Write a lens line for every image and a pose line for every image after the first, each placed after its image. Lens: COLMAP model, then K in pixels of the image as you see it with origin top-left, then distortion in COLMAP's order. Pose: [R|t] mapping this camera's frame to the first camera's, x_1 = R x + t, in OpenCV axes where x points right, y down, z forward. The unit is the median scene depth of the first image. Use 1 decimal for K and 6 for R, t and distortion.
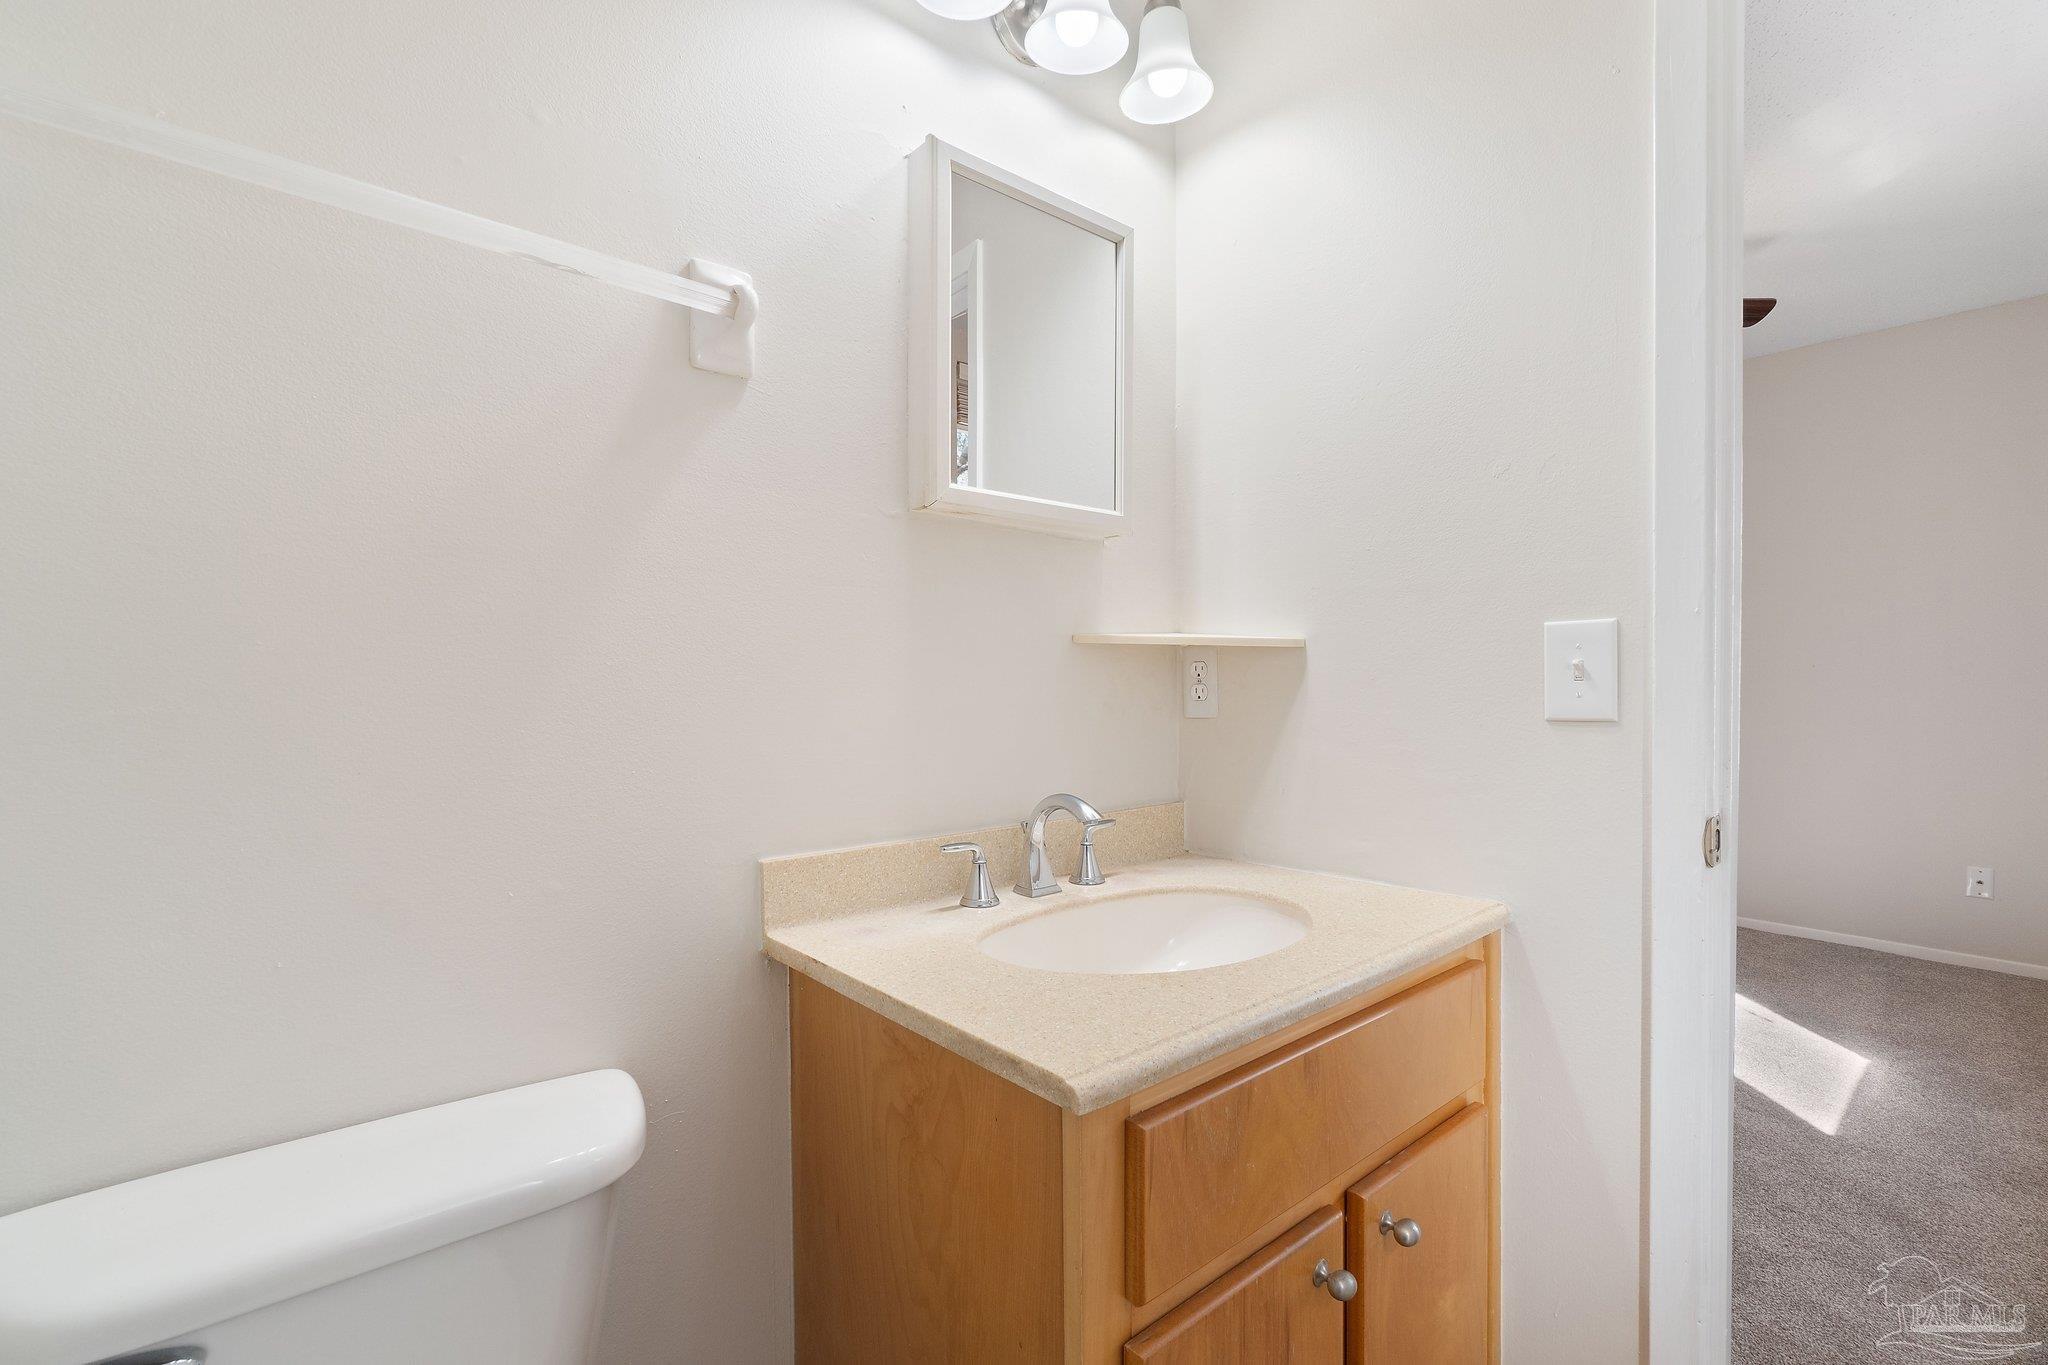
lens RADIAL K [[904.0, 0, 1024.0], [0, 904.0, 682.5], [0, 0, 1]] dist [0.000484, 0.000000]
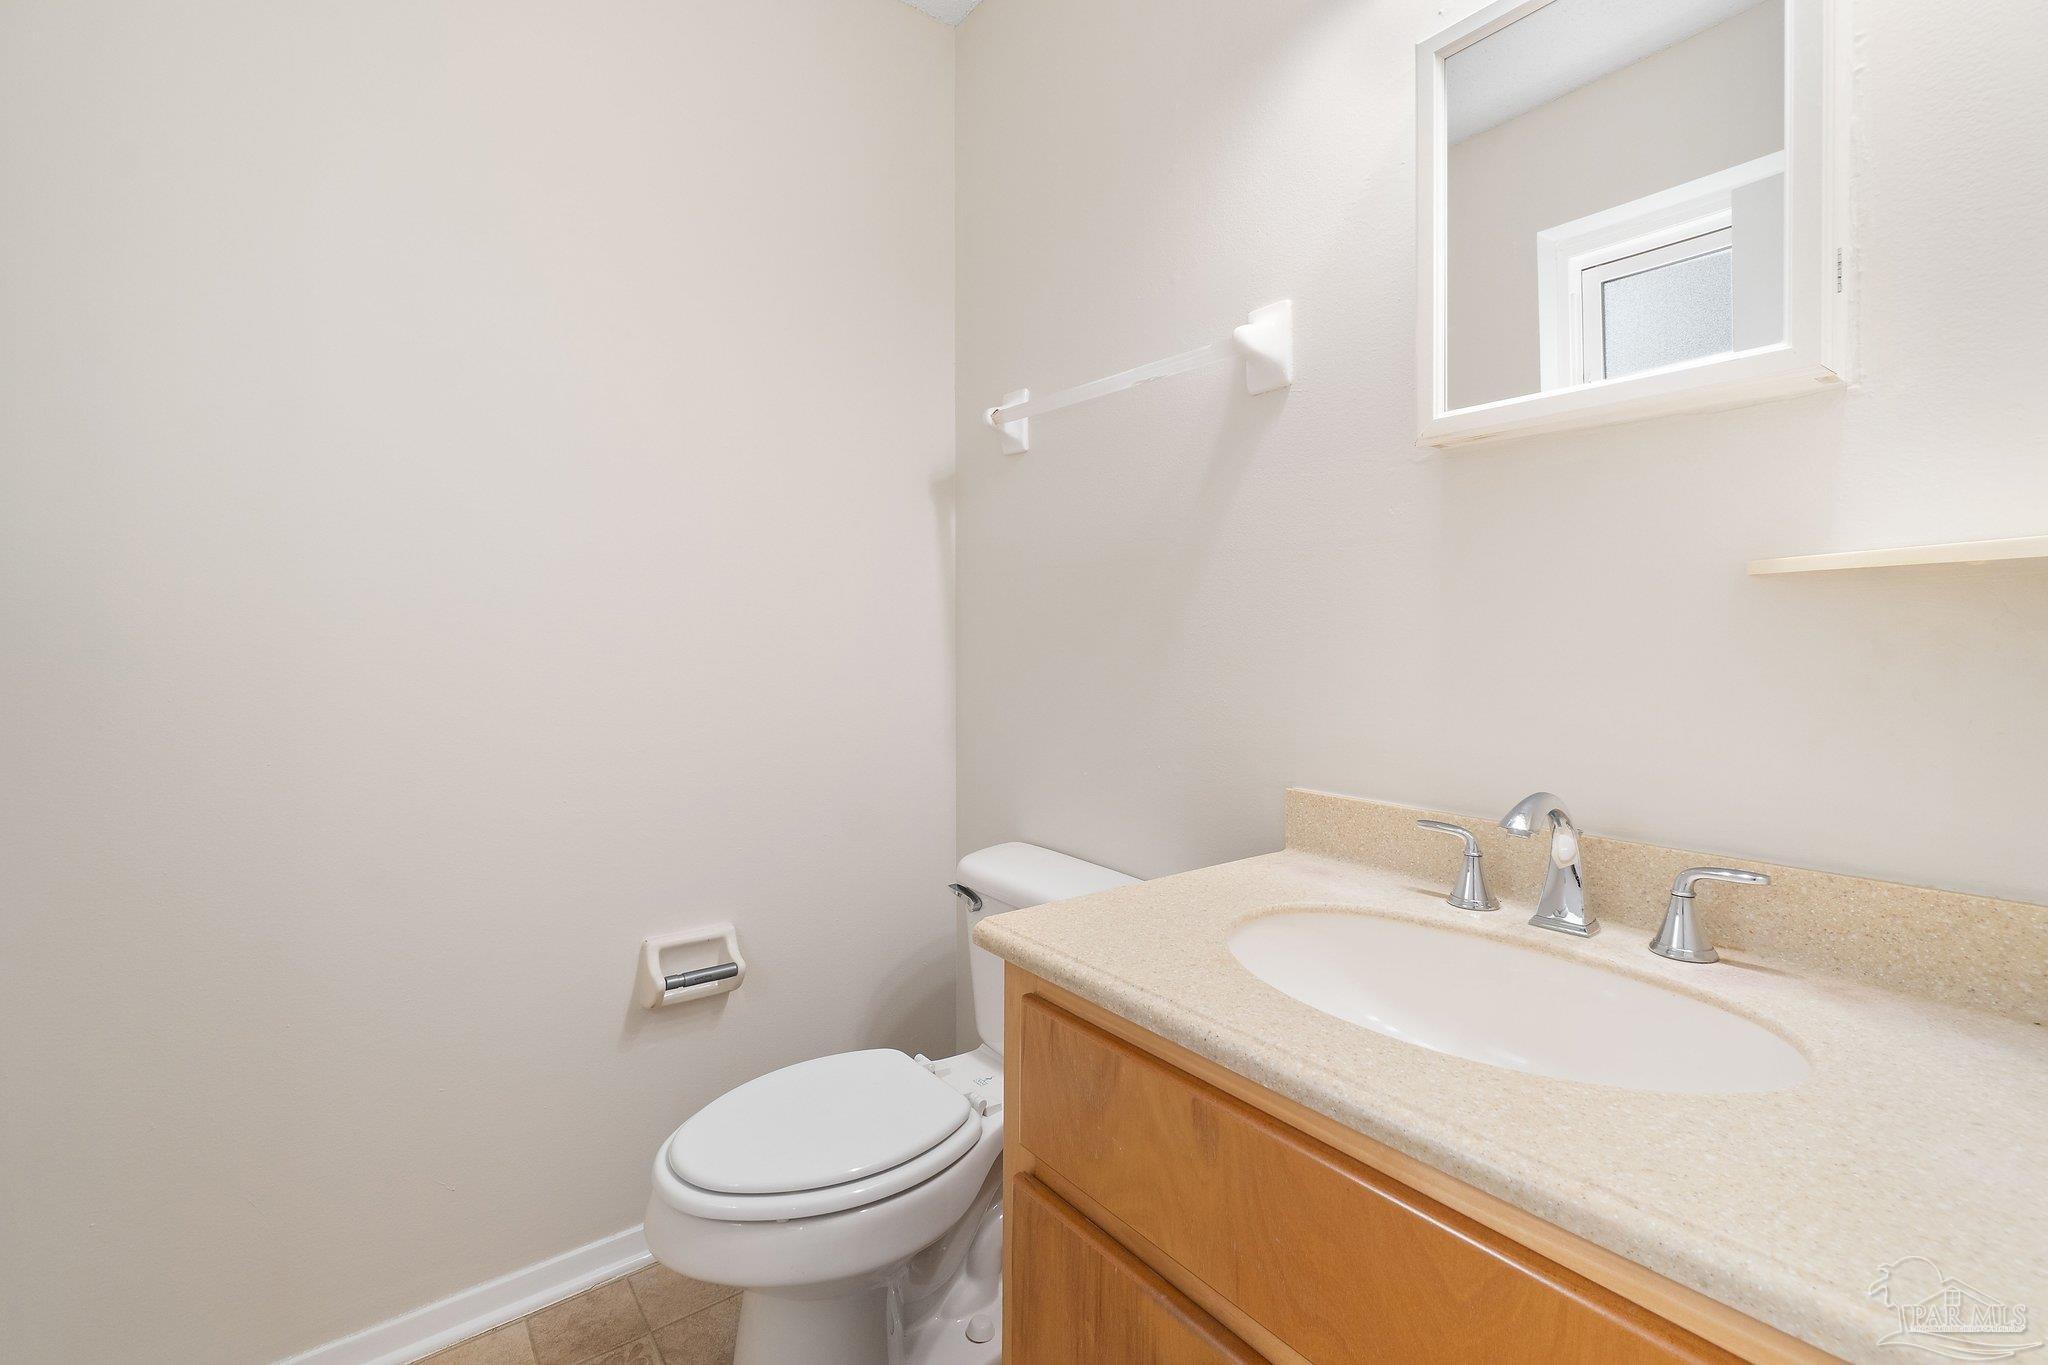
lens RADIAL K [[876.1, 0, 1018.0], [0, 876.1, 635.5], [0, 0, 1]] dist [-0.001510, -0.000045]
pose [[-0.048194, 0.000979, -0.998838, 0.953703], [-0.004198, 0.999990, 0.001183, -0.003189], [0.998829, 0.004250, -0.048189, 0.757880]]
